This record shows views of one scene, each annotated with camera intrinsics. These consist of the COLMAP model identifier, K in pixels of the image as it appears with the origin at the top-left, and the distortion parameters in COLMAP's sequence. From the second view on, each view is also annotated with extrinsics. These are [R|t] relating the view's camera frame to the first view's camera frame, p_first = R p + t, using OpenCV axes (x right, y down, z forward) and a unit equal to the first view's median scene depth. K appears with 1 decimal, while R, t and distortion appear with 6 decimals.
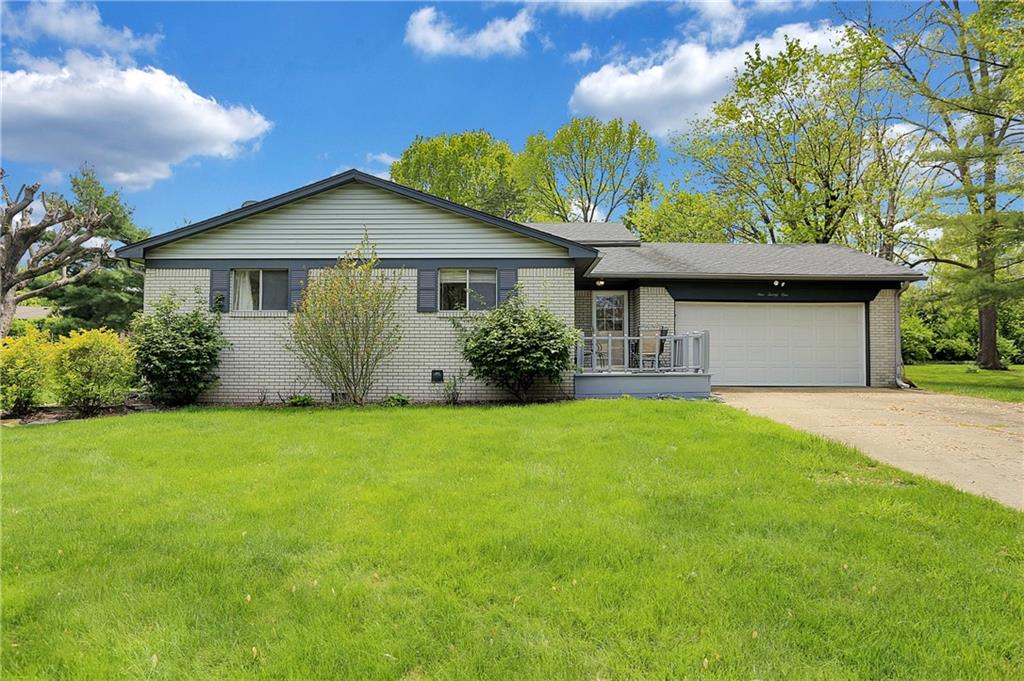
lens RADIAL K [[702.3, 0, 509.7], [0, 702.3, 351.0], [0, 0, 1]] dist [-0.013580, -0.001910]
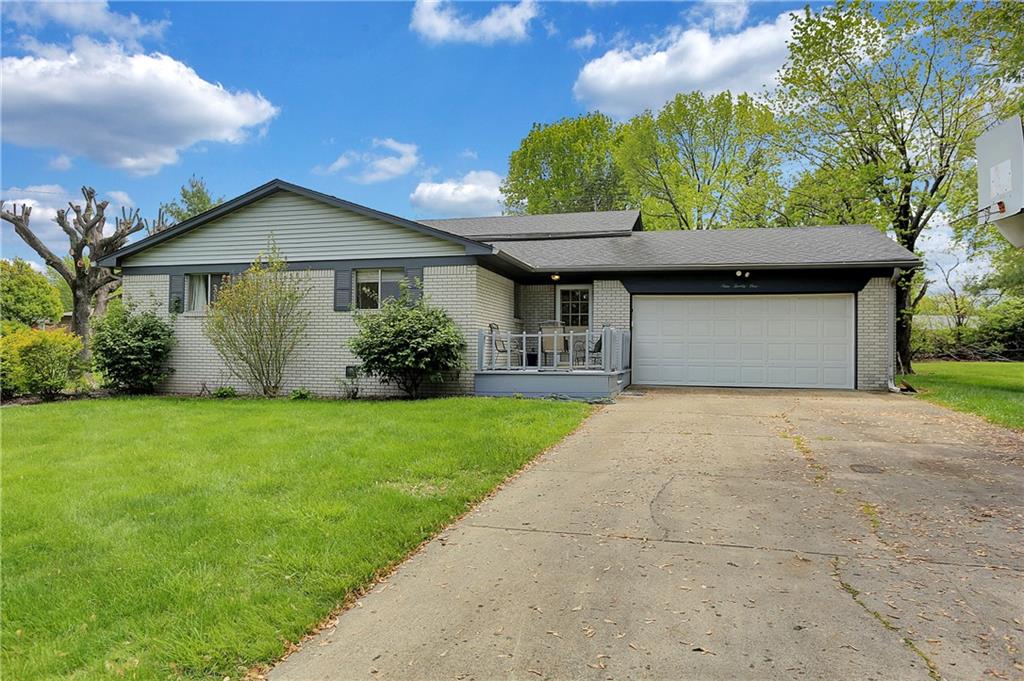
lens RADIAL K [[738.5, 0, 512.0], [0, 738.5, 340.5], [0, 0, 1]] dist [-0.003694, -0.000415]
pose [[0.963705, 0.001032, -0.266966, 0.419367], [-0.001916, 0.999994, -0.003053, -0.008224], [0.266961, 0.003454, 0.963701, 0.004836]]
